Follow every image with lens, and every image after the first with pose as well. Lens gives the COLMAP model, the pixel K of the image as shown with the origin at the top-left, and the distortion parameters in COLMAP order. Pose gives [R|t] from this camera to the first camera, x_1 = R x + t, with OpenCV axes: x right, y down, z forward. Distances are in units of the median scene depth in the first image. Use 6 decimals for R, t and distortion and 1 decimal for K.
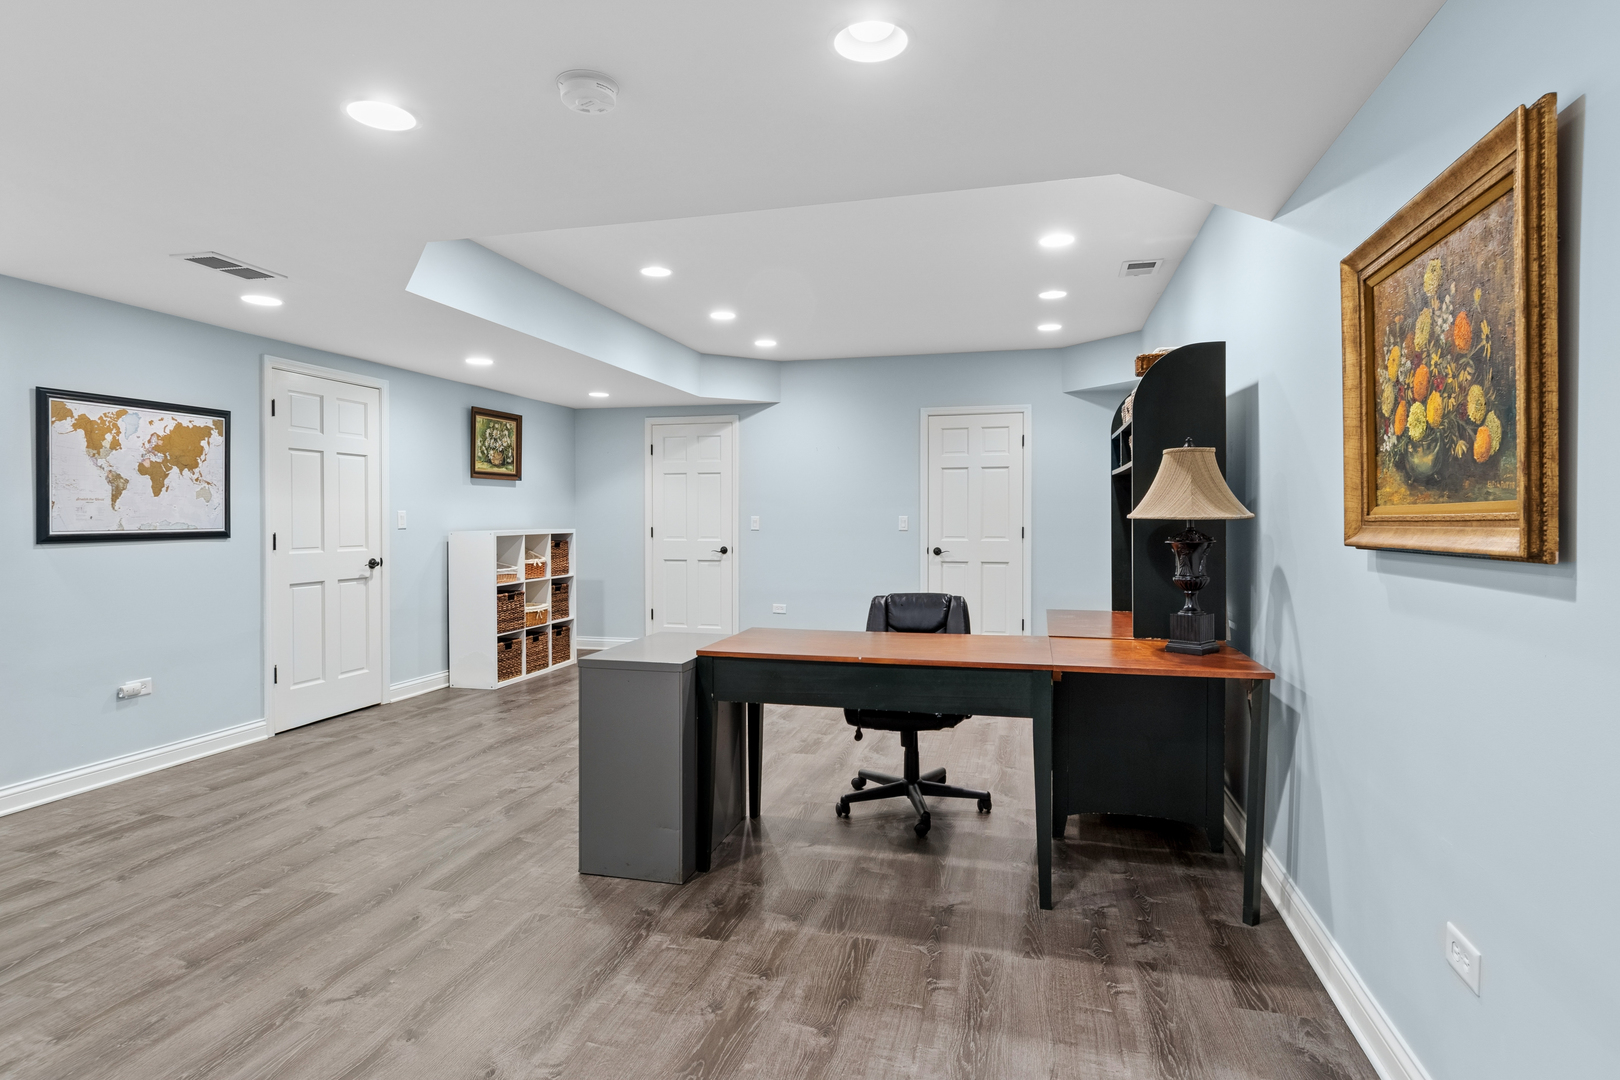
lens RADIAL K [[863.0, 0, 805.4], [0, 863.0, 515.2], [0, 0, 1]] dist [-0.001781, -0.000329]
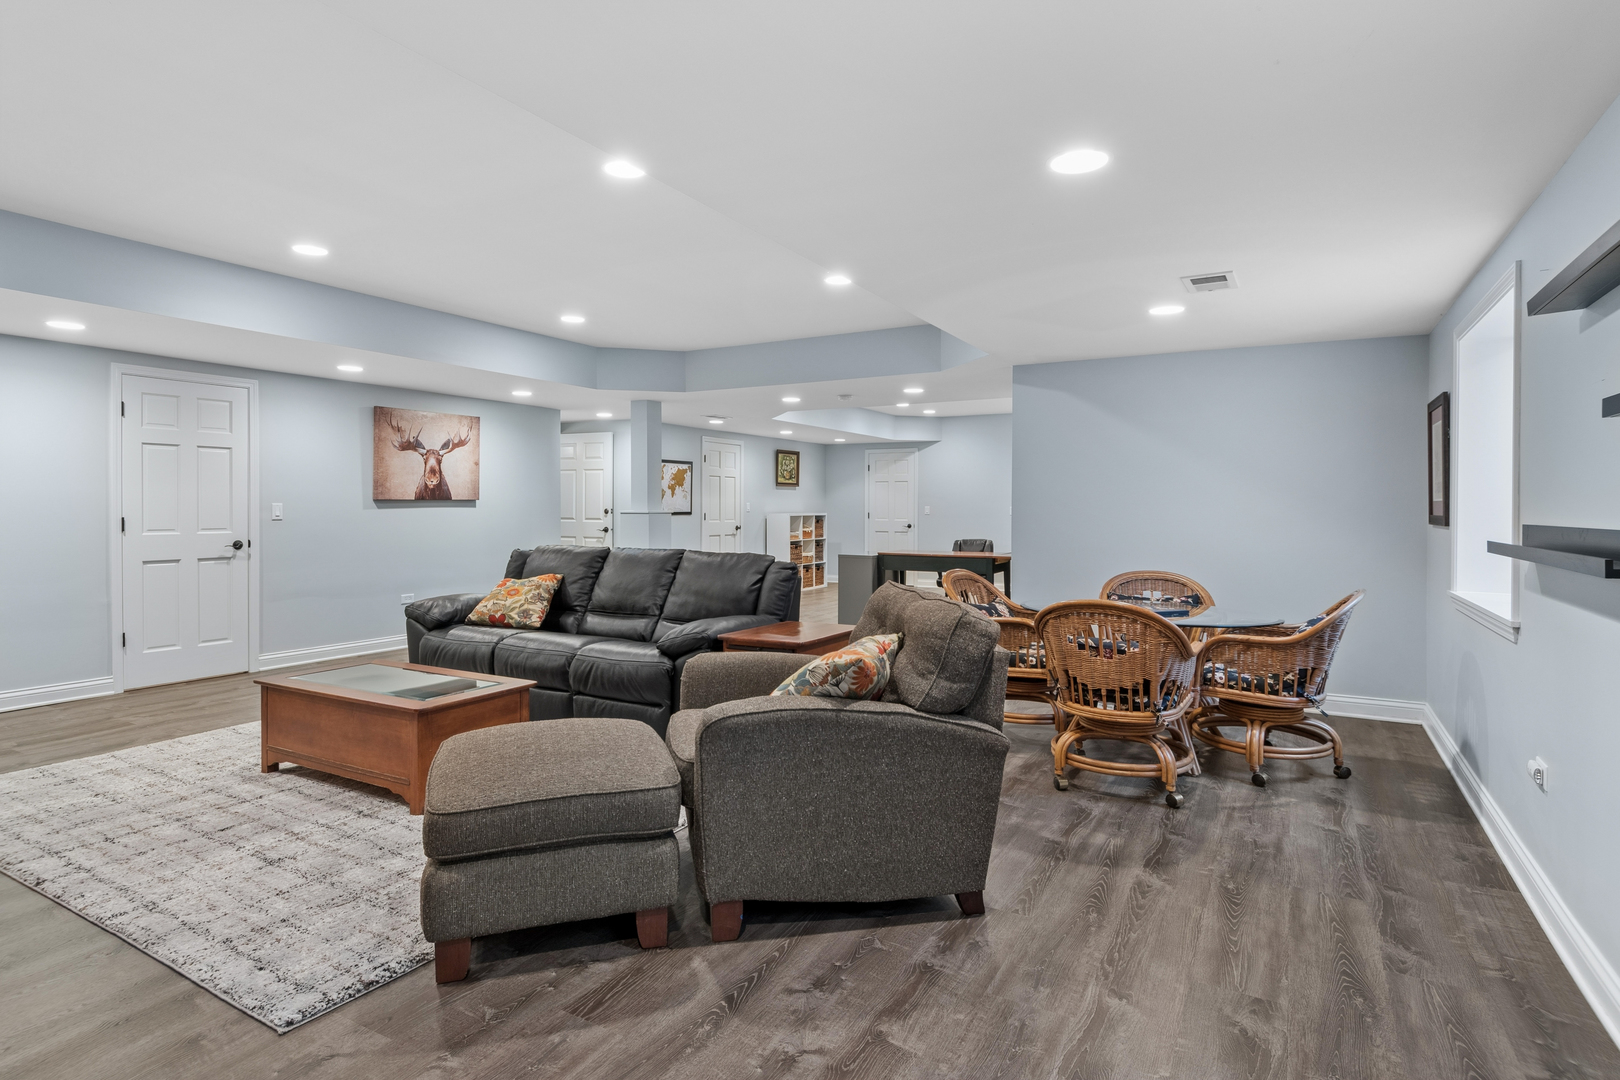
lens RADIAL K [[863.0, 0, 805.4], [0, 863.0, 515.2], [0, 0, 1]] dist [-0.001781, -0.000329]
pose [[0.966973, 0.007256, -0.254774, 0.168732], [-0.004337, 0.999918, 0.012019, -0.001315], [0.254840, -0.010517, 0.966926, -0.848381]]
